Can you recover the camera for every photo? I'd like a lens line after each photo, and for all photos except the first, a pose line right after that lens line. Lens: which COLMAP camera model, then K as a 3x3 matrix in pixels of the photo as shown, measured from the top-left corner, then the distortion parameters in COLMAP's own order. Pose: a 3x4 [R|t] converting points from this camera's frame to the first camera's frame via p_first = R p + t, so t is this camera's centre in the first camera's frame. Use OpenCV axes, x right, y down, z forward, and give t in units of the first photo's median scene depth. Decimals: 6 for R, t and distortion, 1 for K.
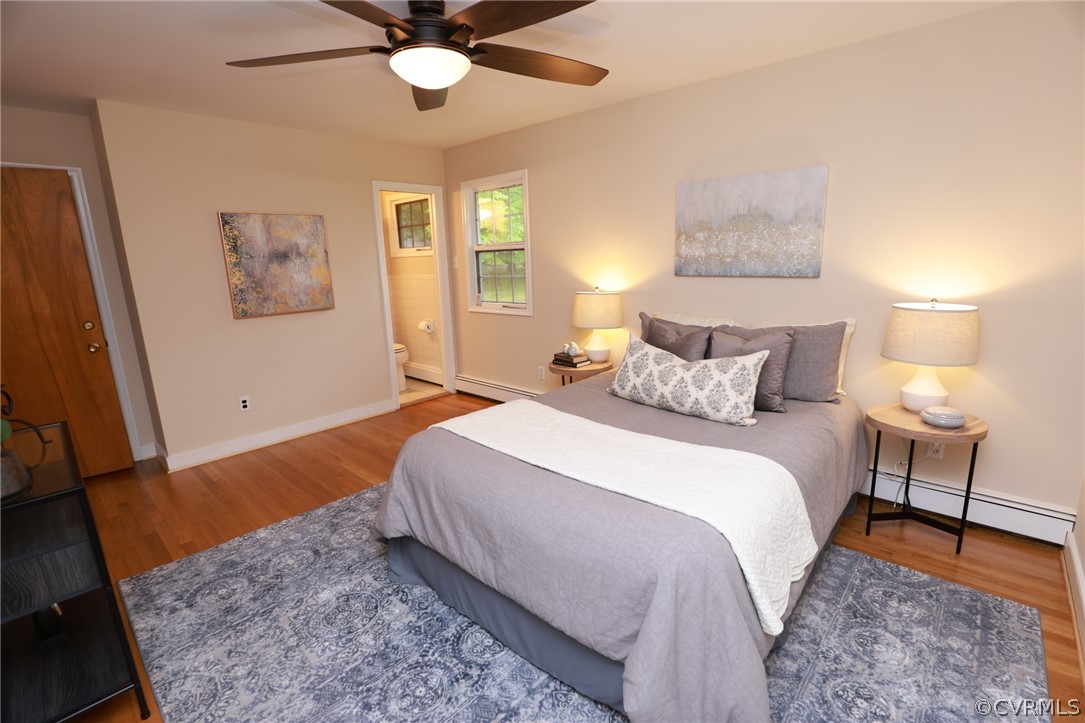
lens RADIAL K [[493.7, 0, 548.0], [0, 493.7, 361.4], [0, 0, 1]] dist [-0.029220, 0.001704]
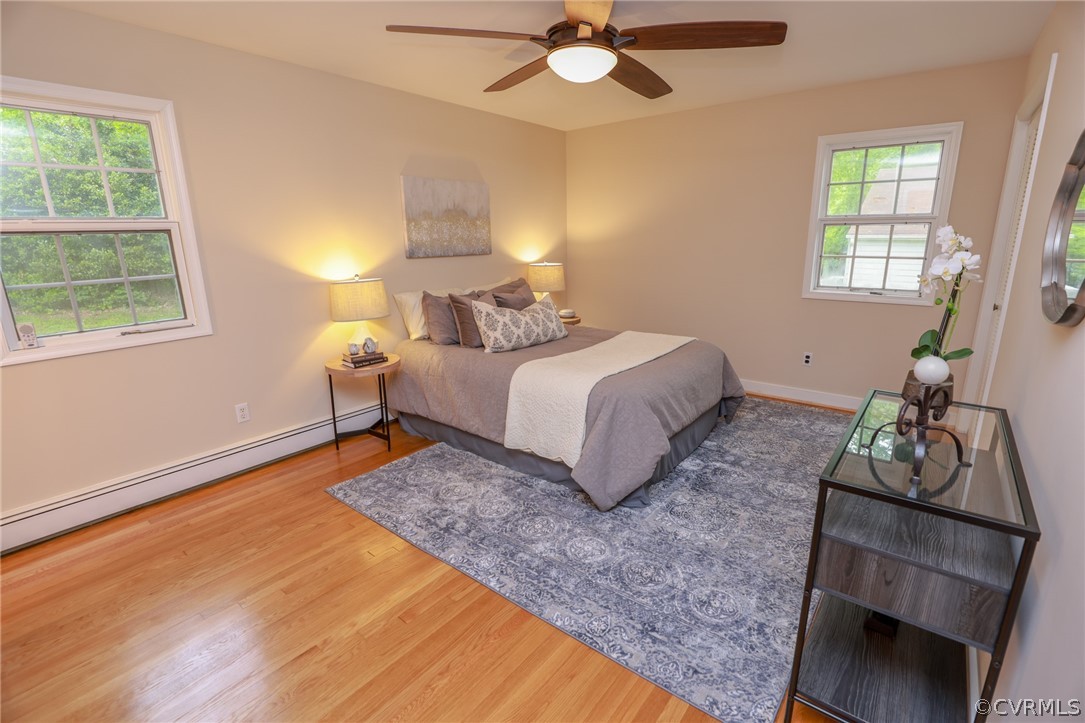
lens RADIAL K [[493.7, 0, 548.4], [0, 493.7, 361.4], [0, 0, 1]] dist [-0.029220, 0.001704]
pose [[-0.079485, -0.215181, 0.973334, -0.992484], [0.225065, 0.947337, 0.227813, -0.147776], [-0.971096, 0.237171, -0.026869, 0.848973]]
